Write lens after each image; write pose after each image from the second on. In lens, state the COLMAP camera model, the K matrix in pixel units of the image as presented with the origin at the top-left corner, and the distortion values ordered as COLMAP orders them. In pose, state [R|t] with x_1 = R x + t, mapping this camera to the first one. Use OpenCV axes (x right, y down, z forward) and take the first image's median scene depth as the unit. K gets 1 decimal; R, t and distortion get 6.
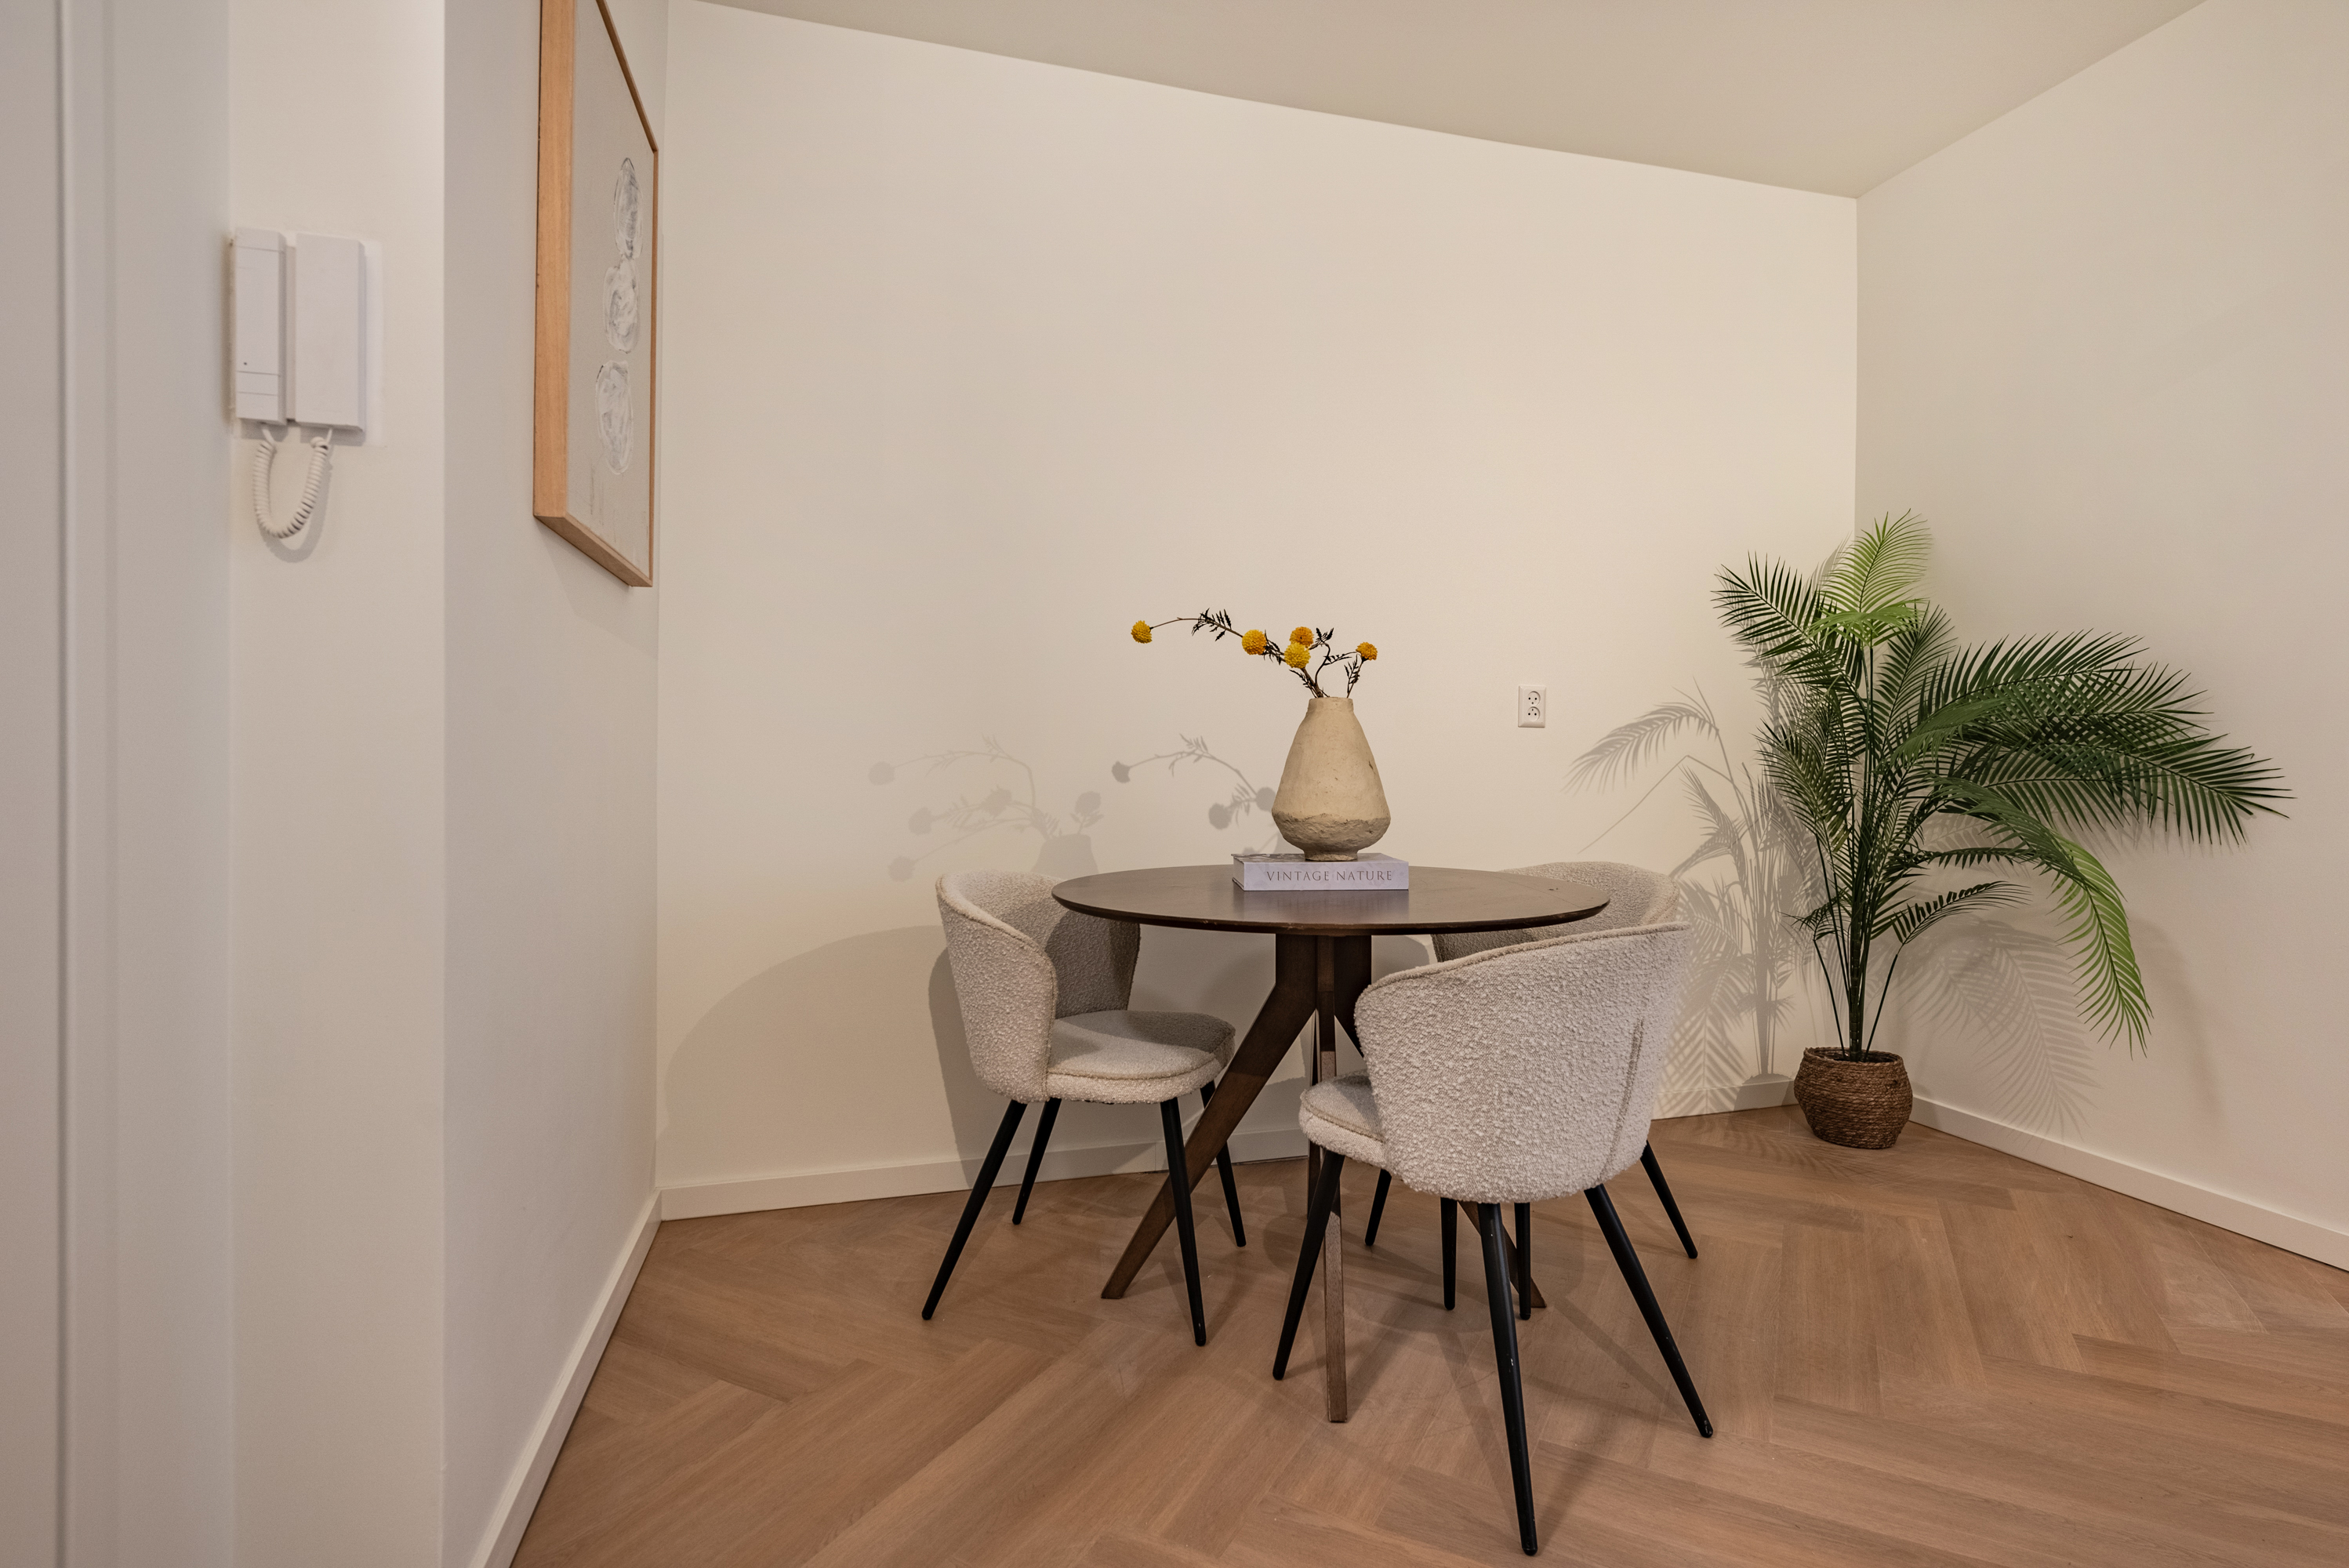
lens RADIAL K [[1159.5, 0, 1206.3], [0, 1159.5, 756.5], [0, 0, 1]] dist [0.016863, -0.007038]
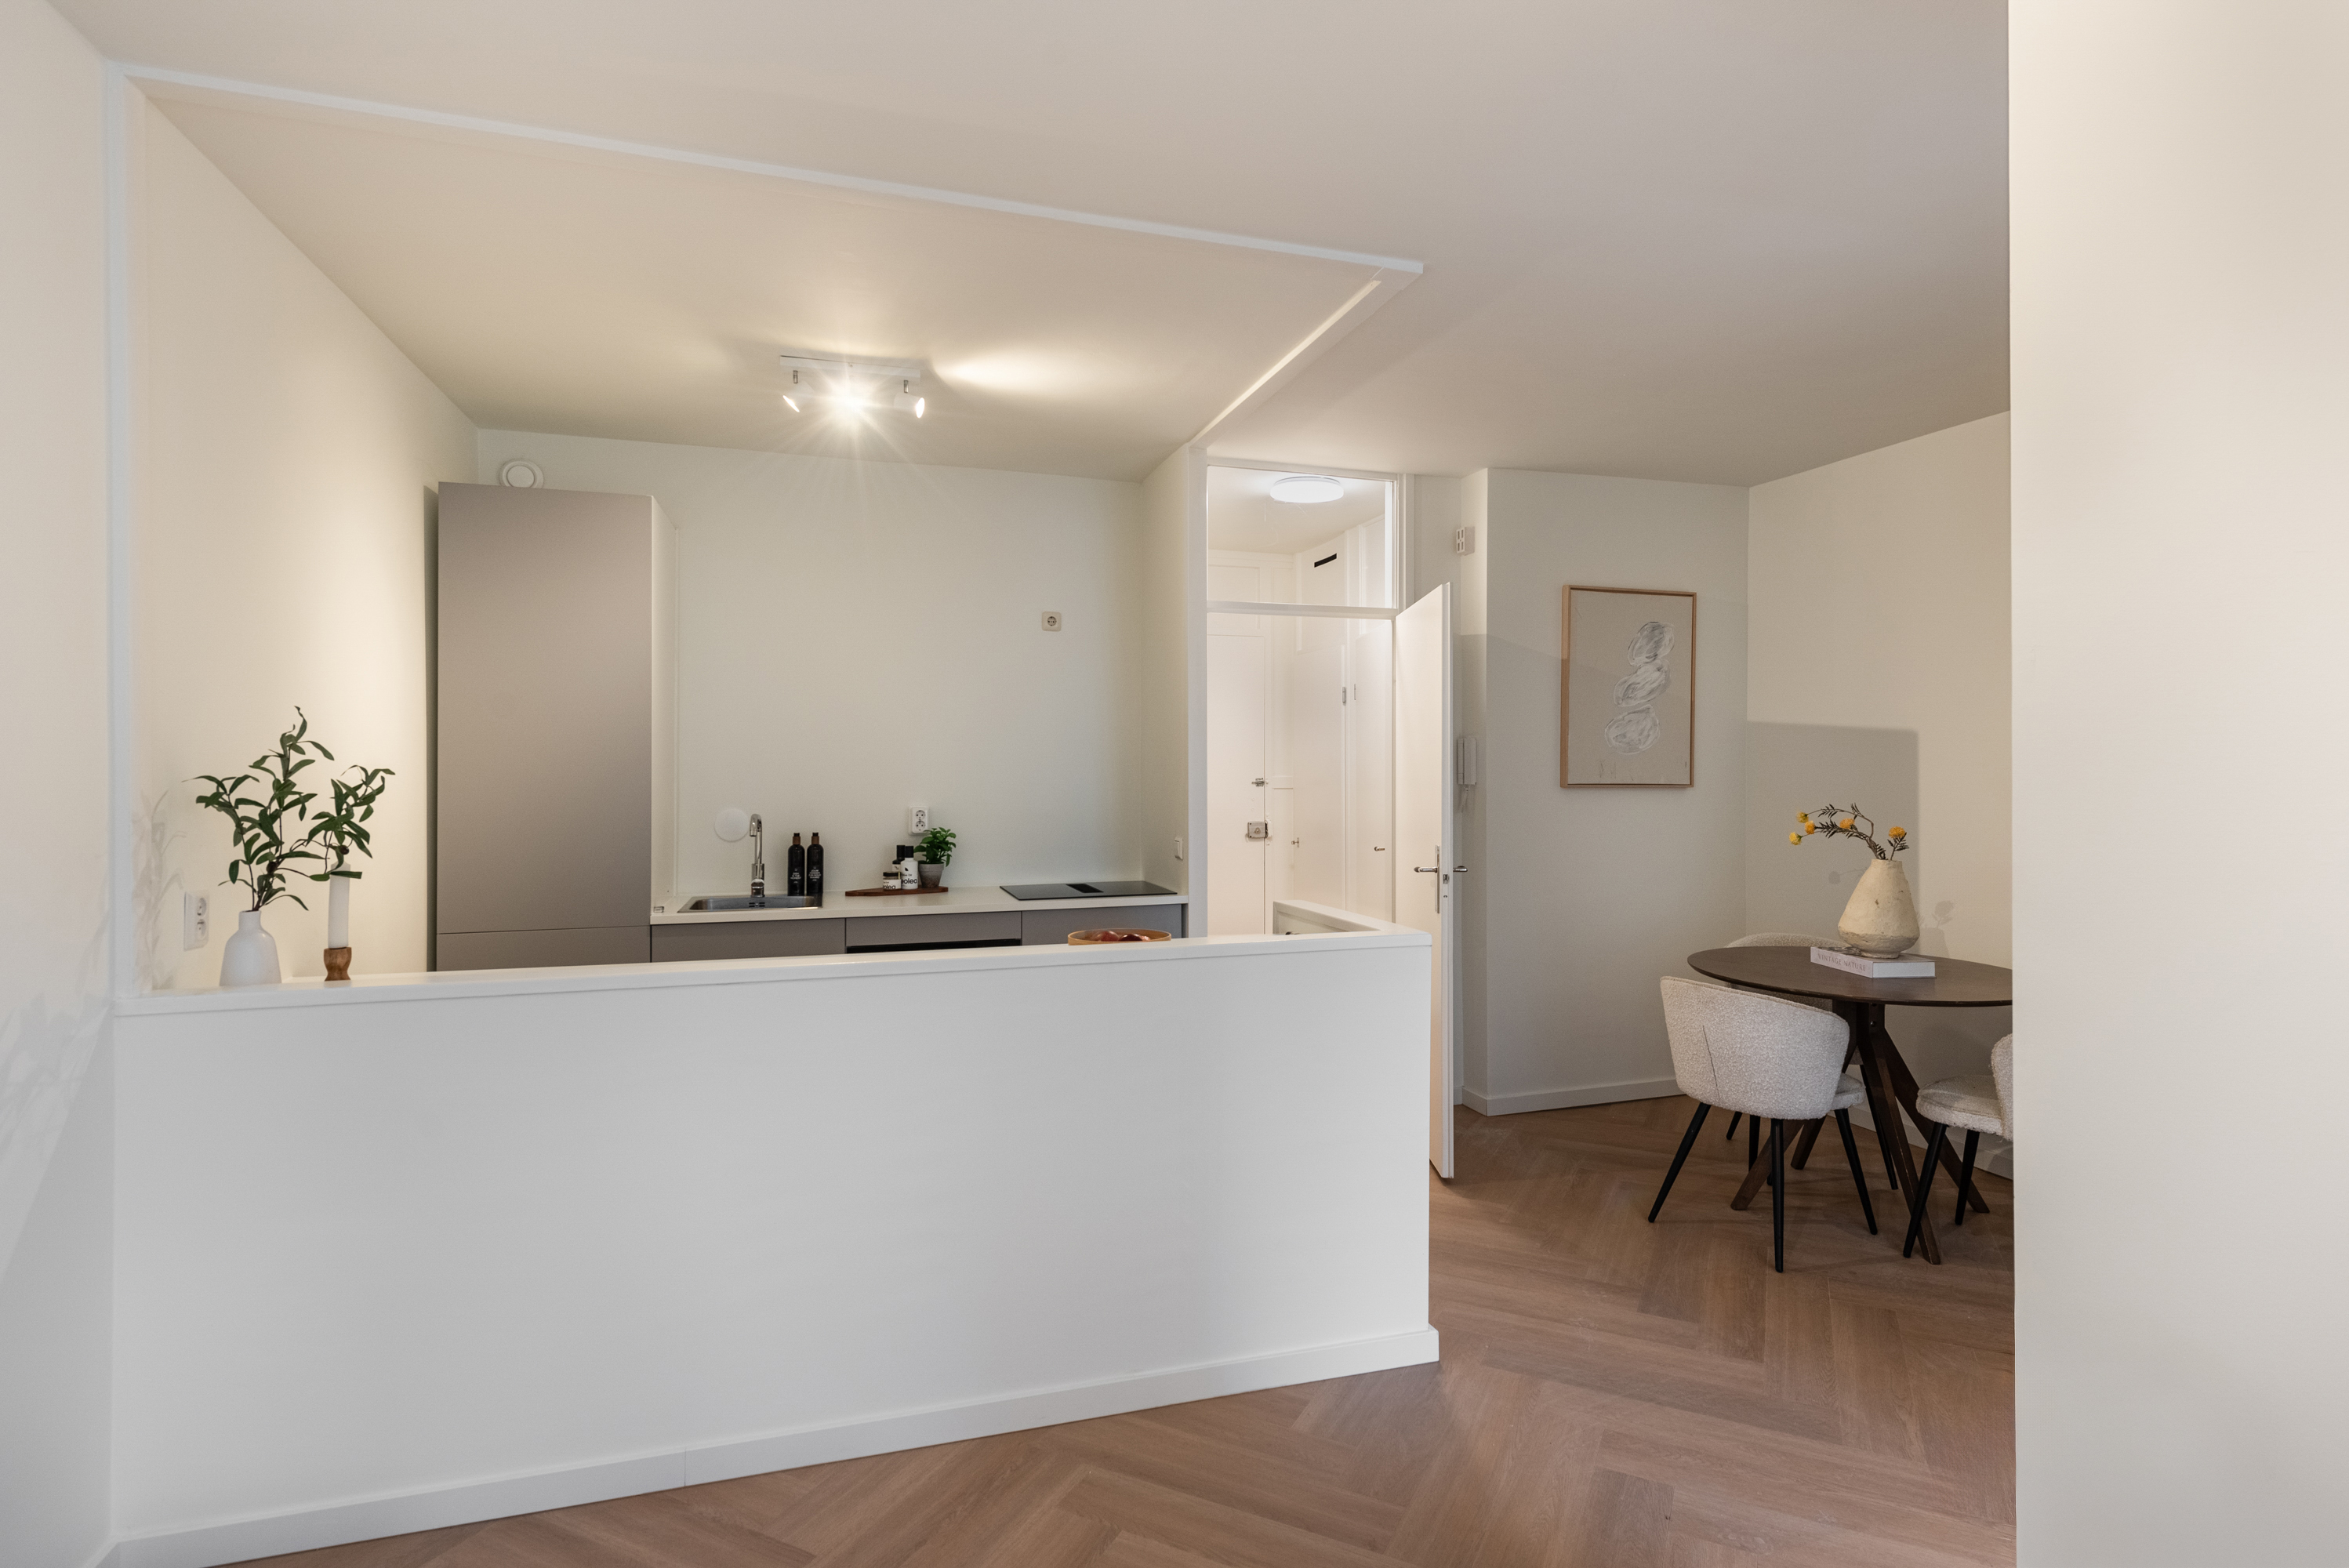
lens RADIAL K [[1159.5, 0, 1202.3], [0, 1159.5, 778.6], [0, 0, 1]] dist [0.016863, -0.007038]
pose [[0.021765, 0.003841, -0.999756, 1.676592], [0.002281, 0.999990, 0.003891, -0.166380], [0.999761, -0.002366, 0.021757, -0.001892]]
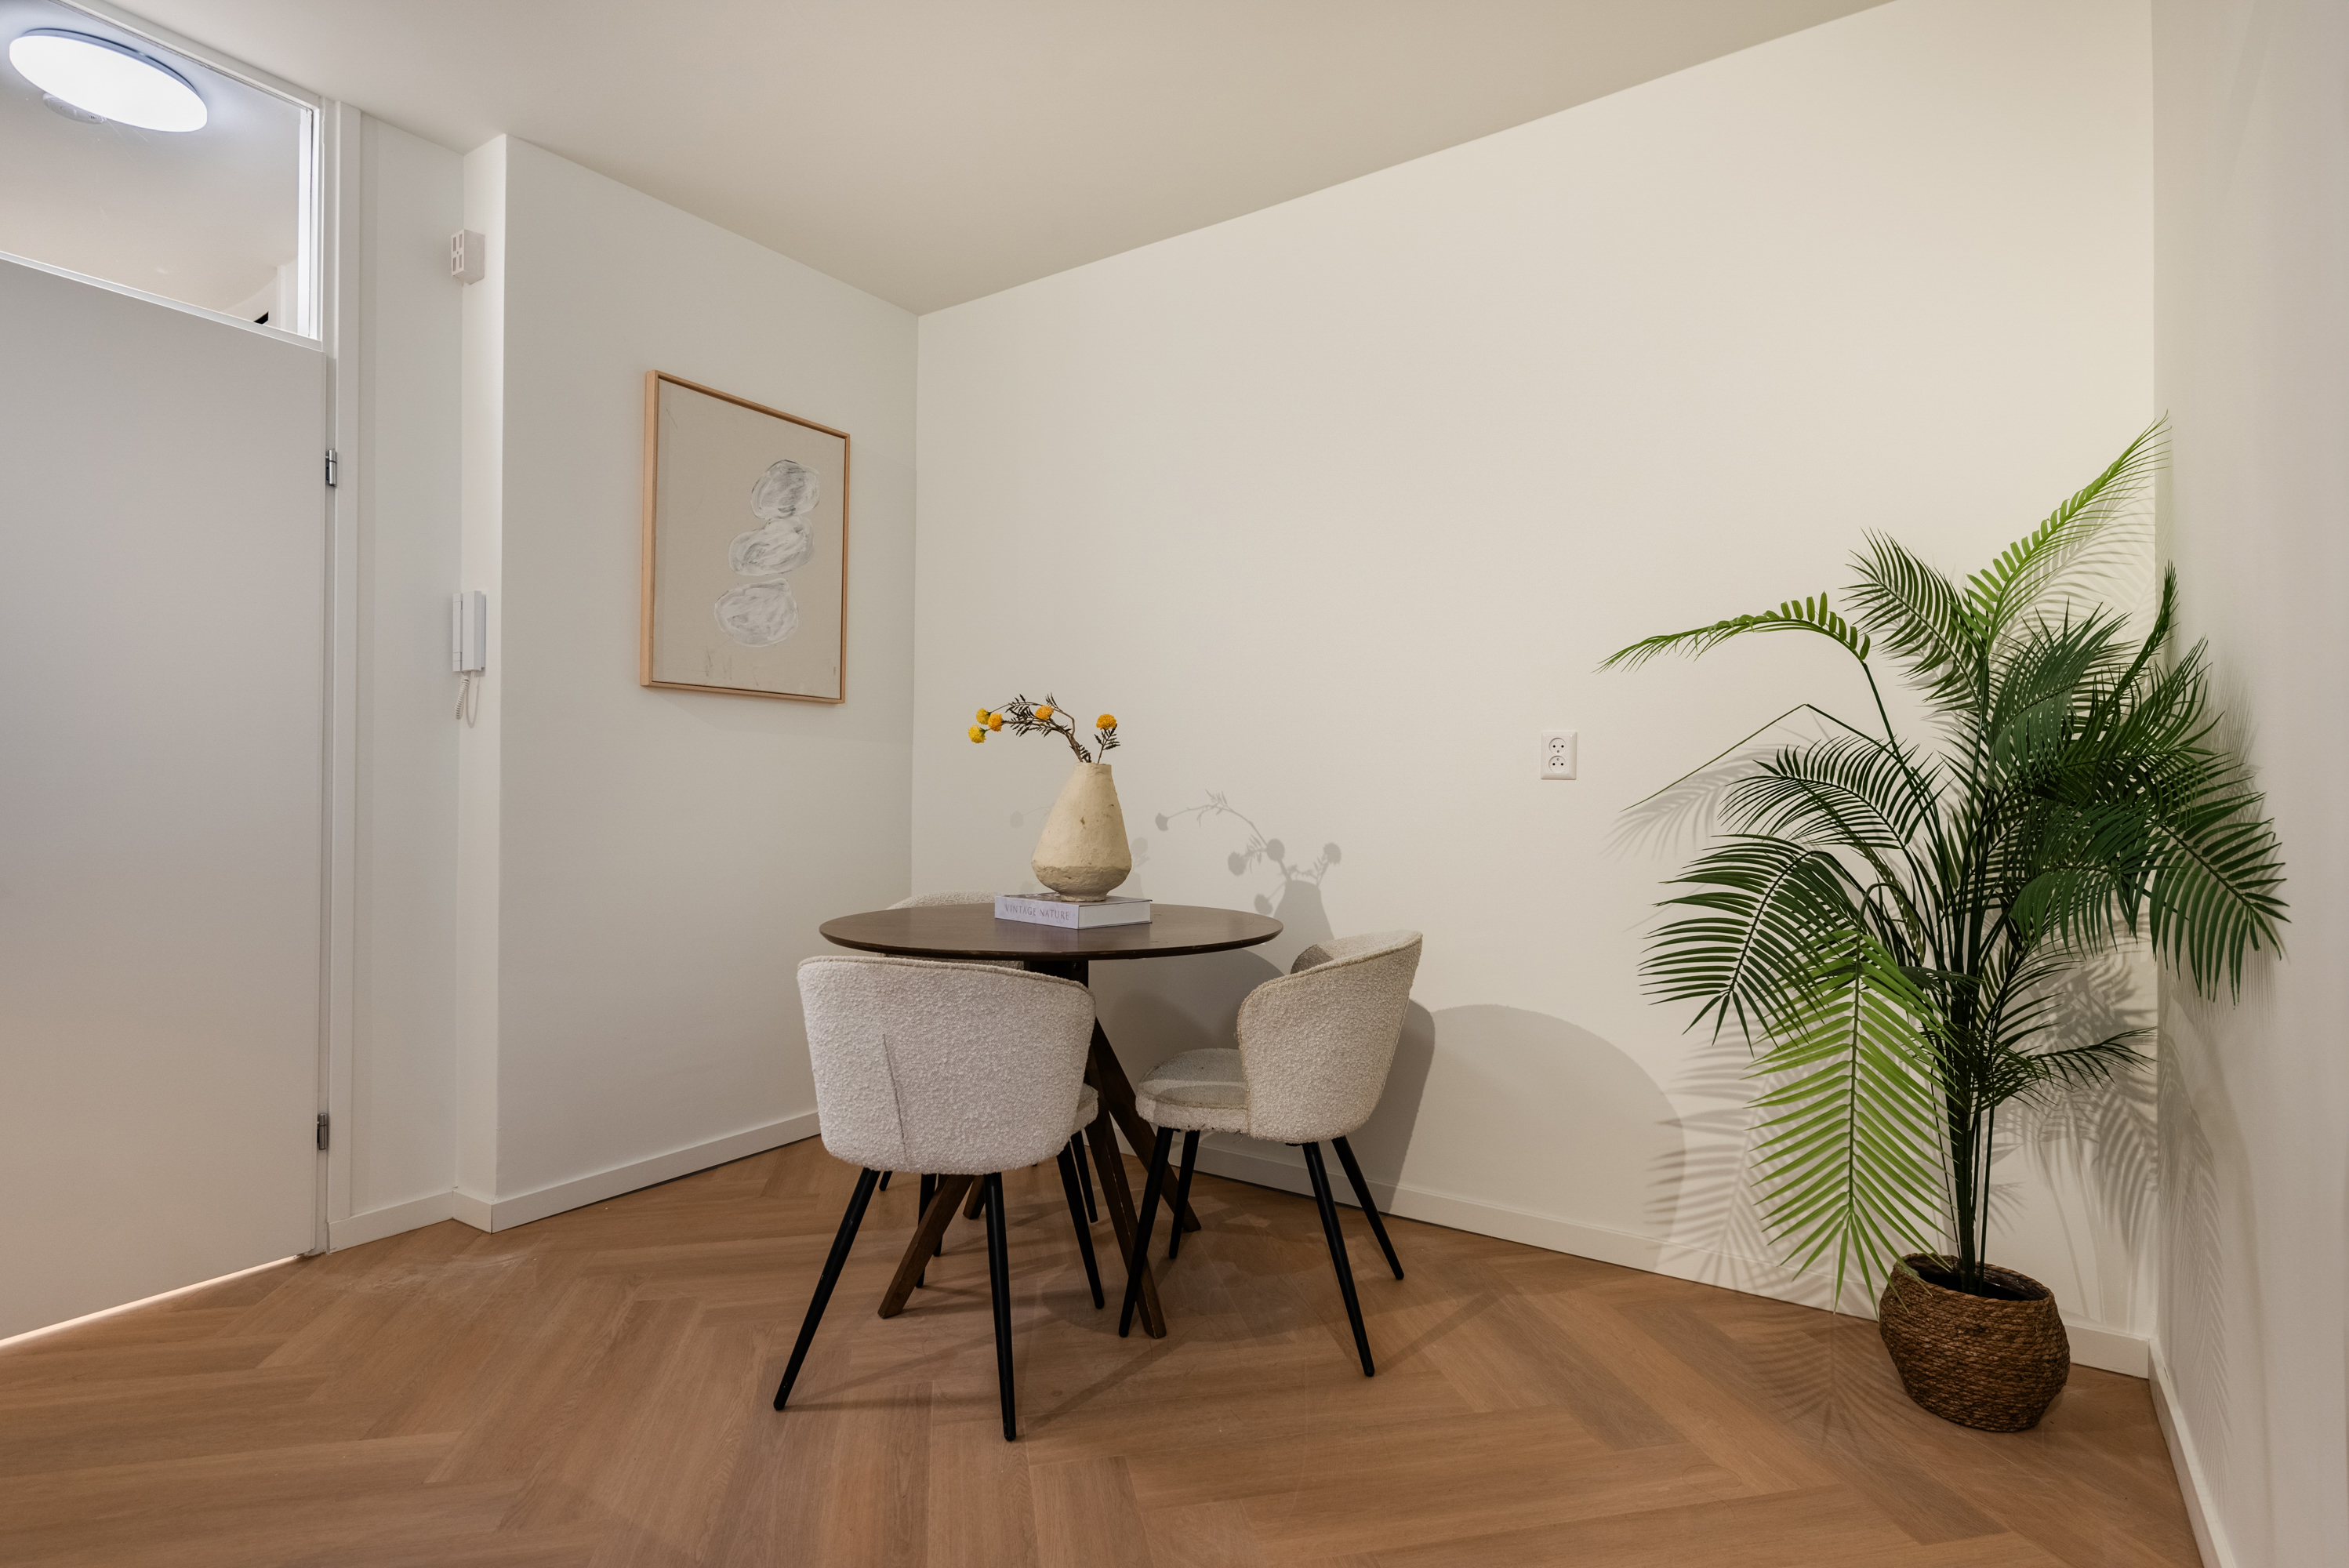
lens RADIAL K [[1159.5, 0, 1194.4], [0, 1159.5, 783.6], [0, 0, 1]] dist [0.016863, -0.007038]
pose [[0.638735, -0.006183, -0.769402, 1.038001], [-0.003045, 0.999940, -0.010564, -0.016077], [0.769421, 0.009091, 0.638678, 0.322987]]
